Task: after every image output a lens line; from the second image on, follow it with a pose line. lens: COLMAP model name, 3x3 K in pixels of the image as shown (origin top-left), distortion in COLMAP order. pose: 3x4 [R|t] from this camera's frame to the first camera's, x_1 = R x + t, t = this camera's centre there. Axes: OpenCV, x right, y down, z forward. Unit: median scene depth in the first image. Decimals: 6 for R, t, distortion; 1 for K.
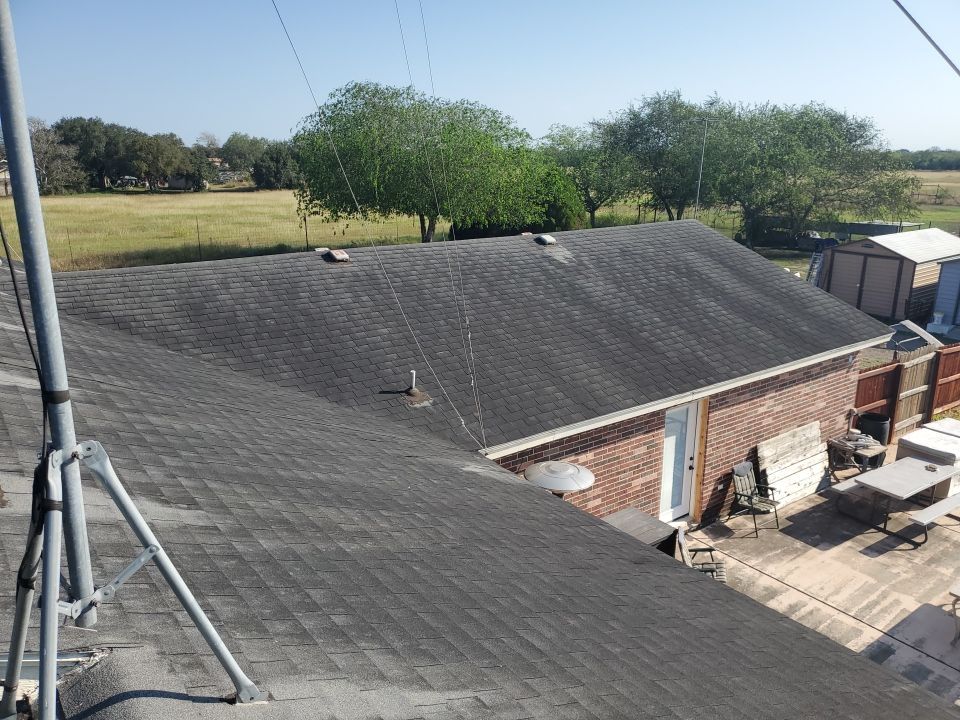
lens RADIAL K [[762.7, 0, 505.5], [0, 762.7, 356.2], [0, 0, 1]] dist [0.019581, -0.003834]
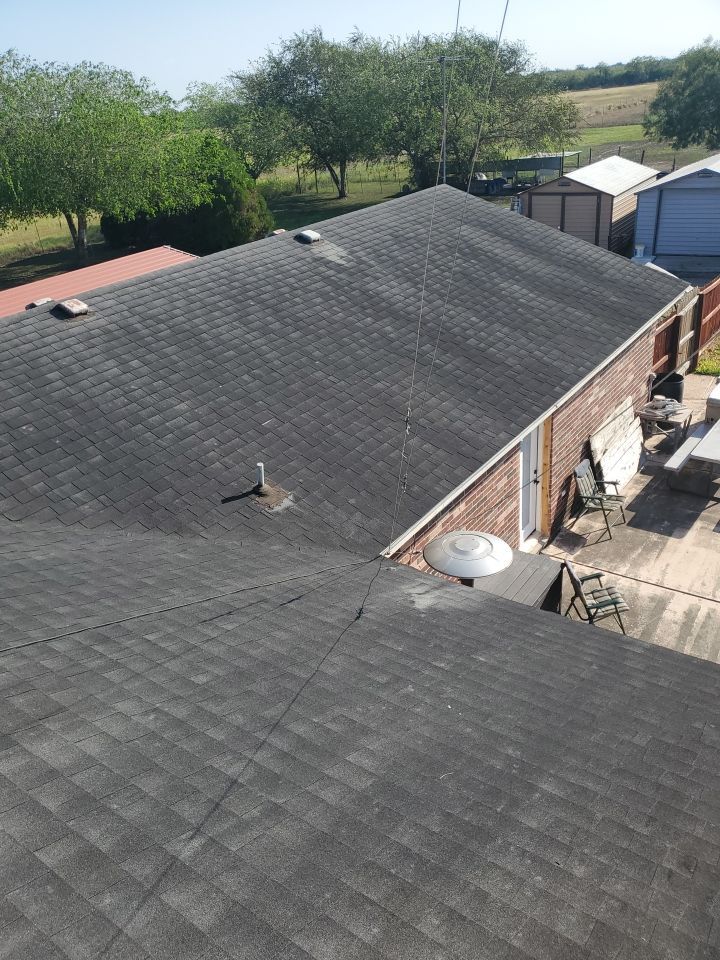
lens RADIAL K [[762.7, 0, 361.5], [0, 762.7, 478.2], [0, 0, 1]] dist [0.019581, -0.003834]
pose [[0.955840, -0.210411, 0.205176, -0.114939], [0.167946, 0.963992, 0.206189, -0.064736], [-0.241172, -0.162625, 0.956760, 0.169434]]
